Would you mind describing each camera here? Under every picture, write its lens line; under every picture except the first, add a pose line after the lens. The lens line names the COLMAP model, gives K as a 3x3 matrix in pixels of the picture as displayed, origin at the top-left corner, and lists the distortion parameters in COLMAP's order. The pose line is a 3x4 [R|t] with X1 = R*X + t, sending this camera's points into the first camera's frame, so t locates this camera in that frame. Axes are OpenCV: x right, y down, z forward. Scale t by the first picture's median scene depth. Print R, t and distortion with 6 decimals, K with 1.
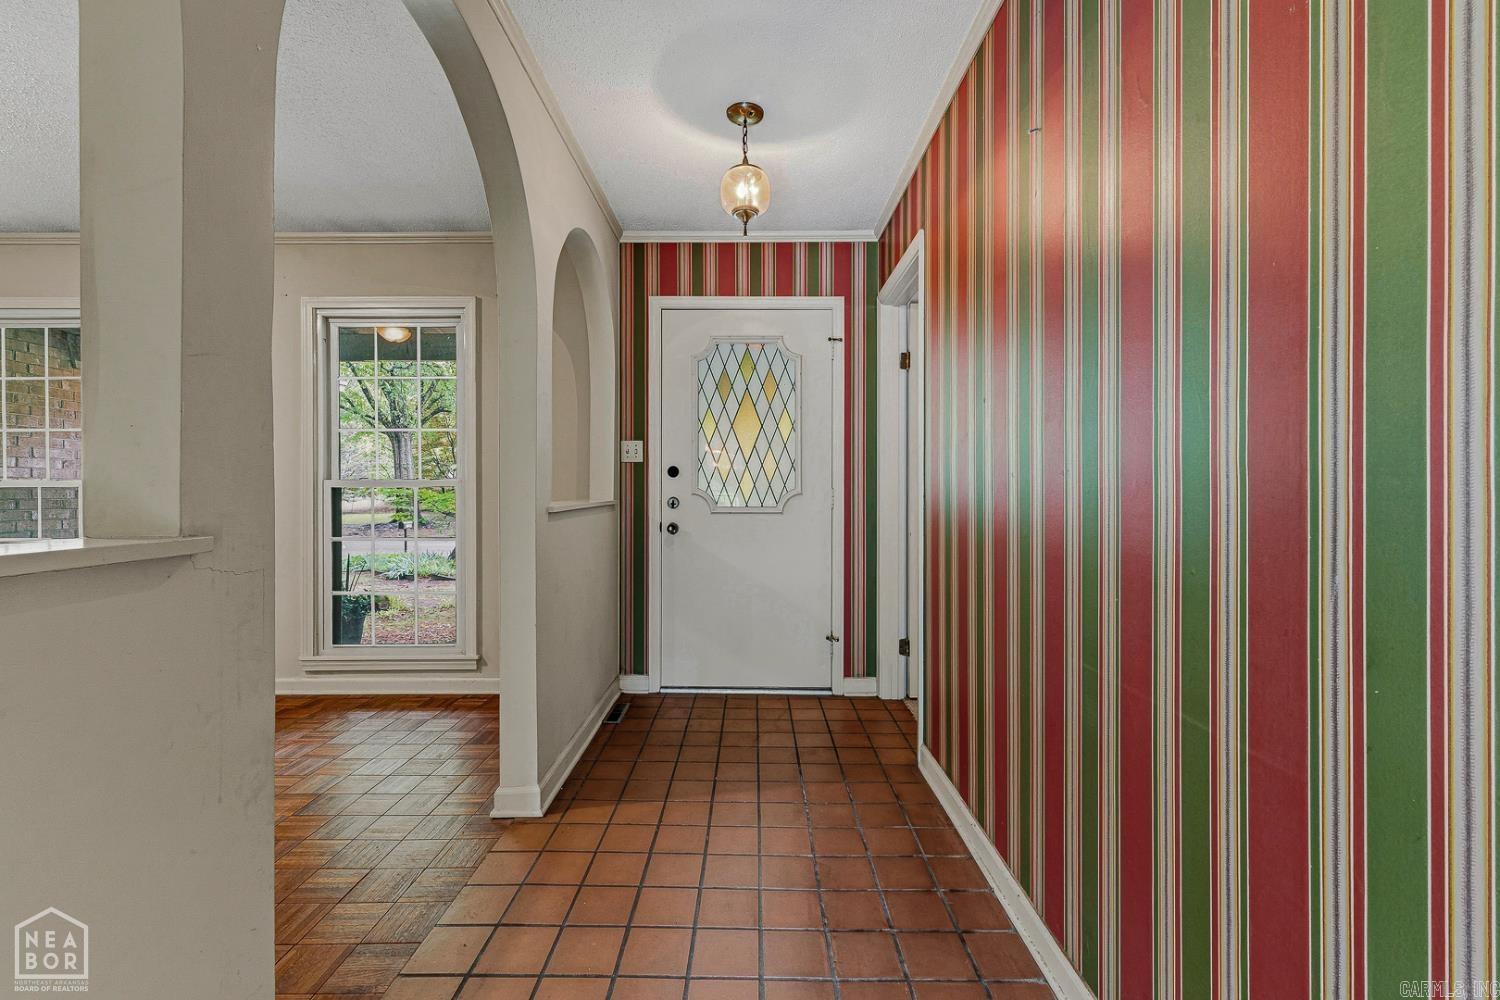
lens RADIAL K [[641.8, 0, 751.1], [0, 641.8, 500.7], [0, 0, 1]] dist [0.001138, 0.000459]
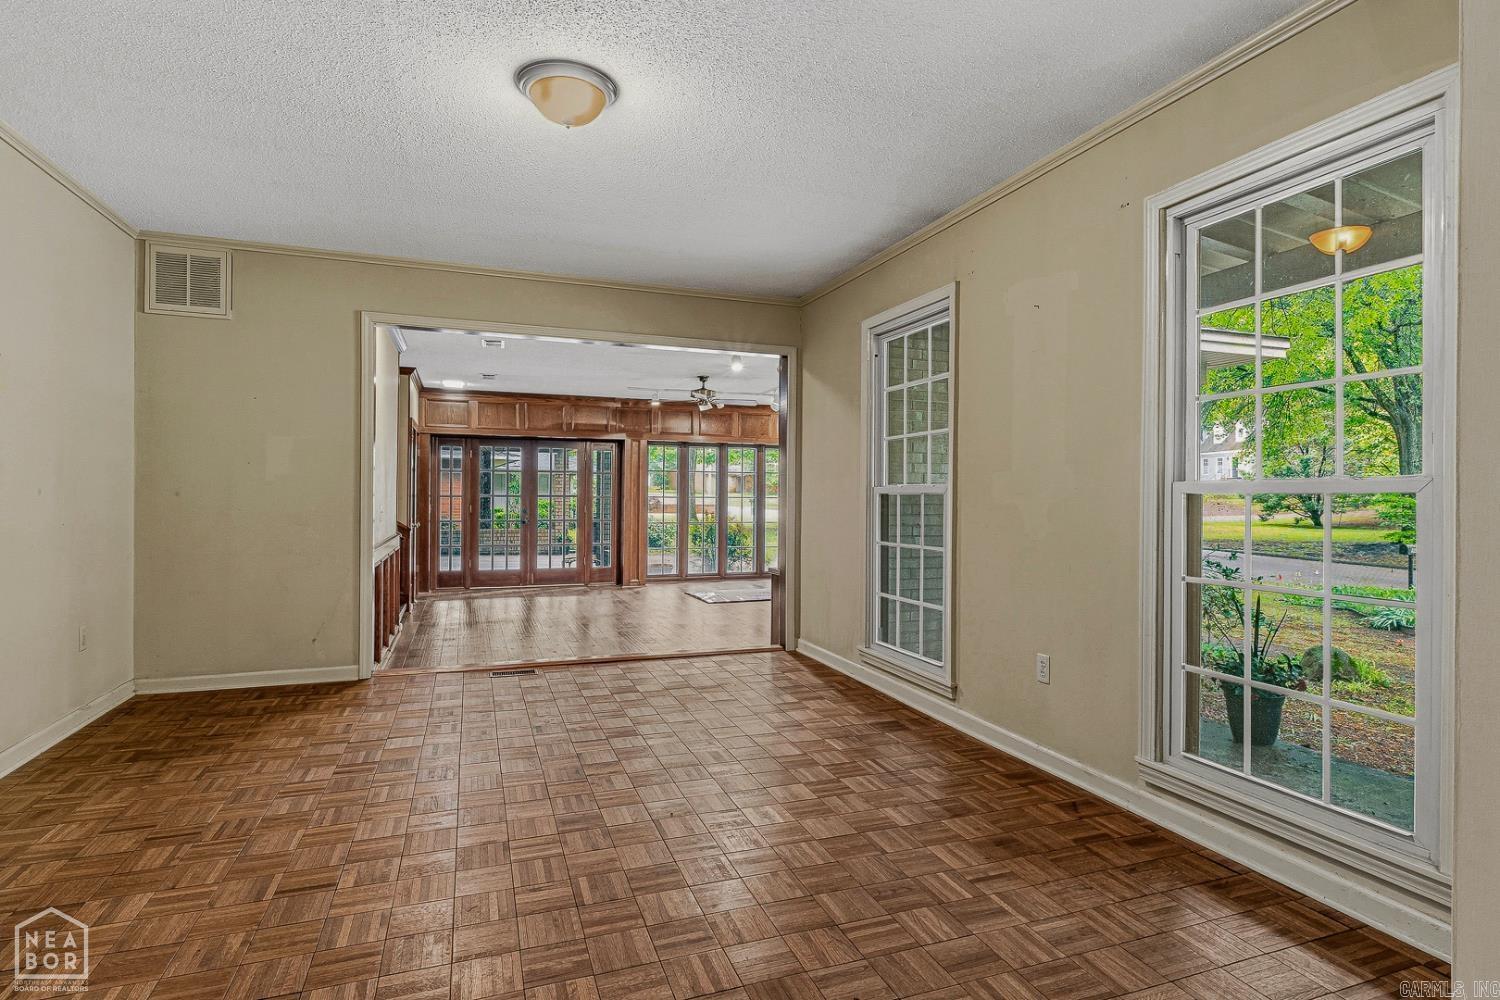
lens RADIAL K [[776.6, 0, 751.3], [0, 776.6, 490.9], [0, 0, 1]] dist [-0.005645, -0.000104]
pose [[0.353909, -0.001465, -0.935279, -0.102820], [-0.021615, 0.999719, -0.009745, -0.006676], [0.935030, 0.023665, 0.353778, 0.329037]]
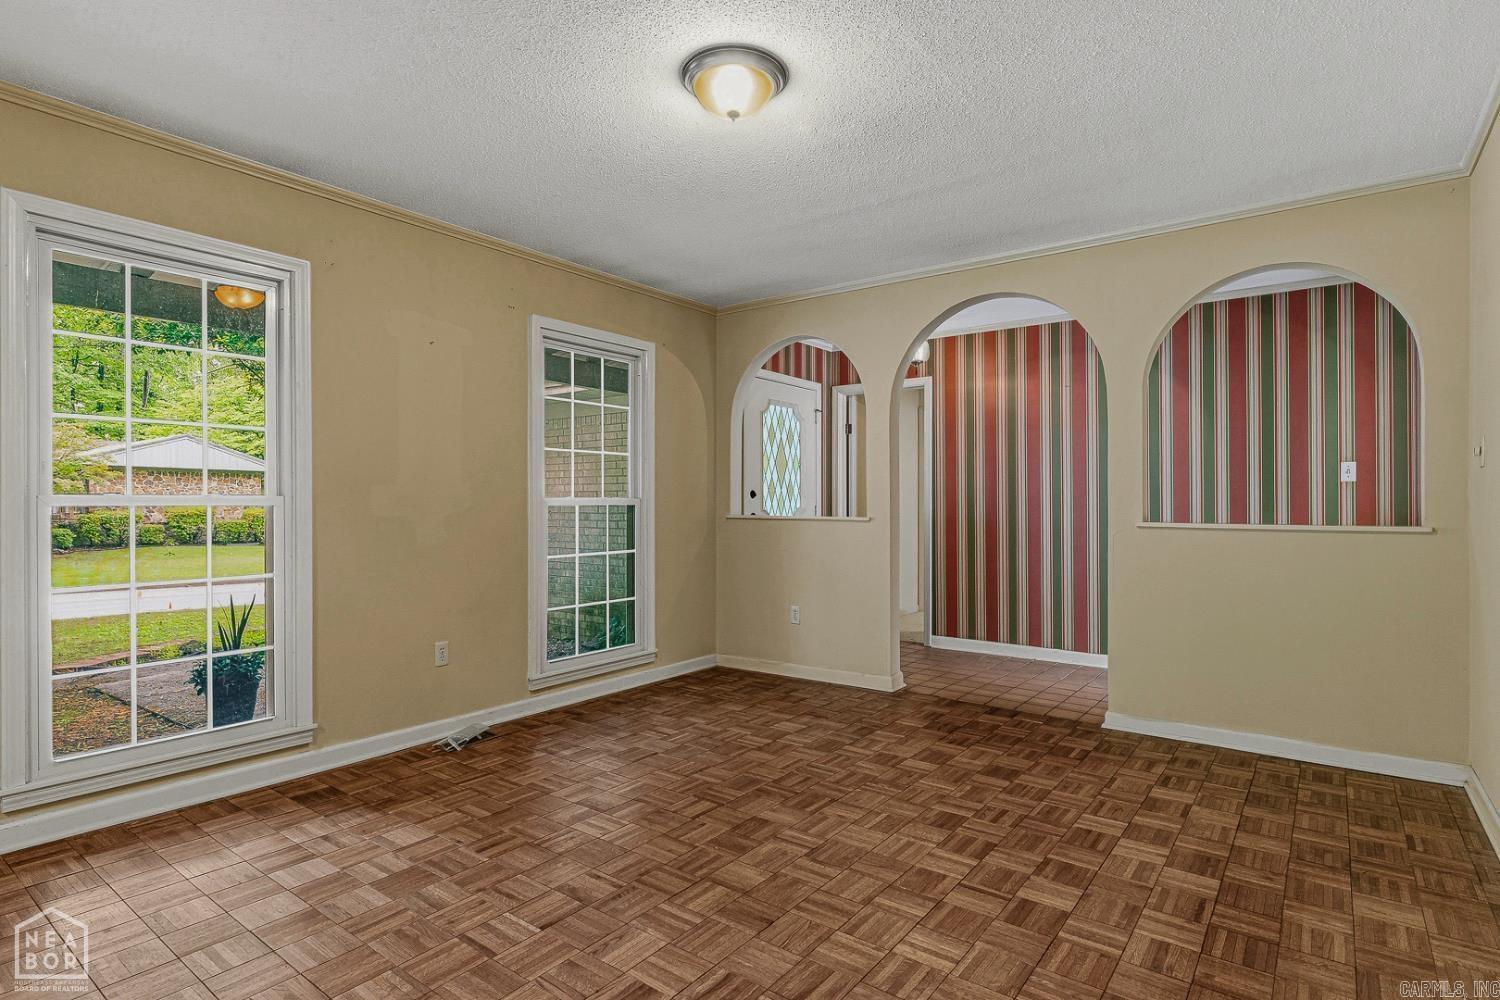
lens RADIAL K [[776.6, 0, 752.4], [0, 776.6, 504.2], [0, 0, 1]] dist [-0.005645, -0.000104]
pose [[0.586744, 0.001032, 0.809772, -1.347823], [0.017134, 0.999759, -0.013690, -0.000138], [-0.809591, 0.021907, 0.586585, 0.020459]]
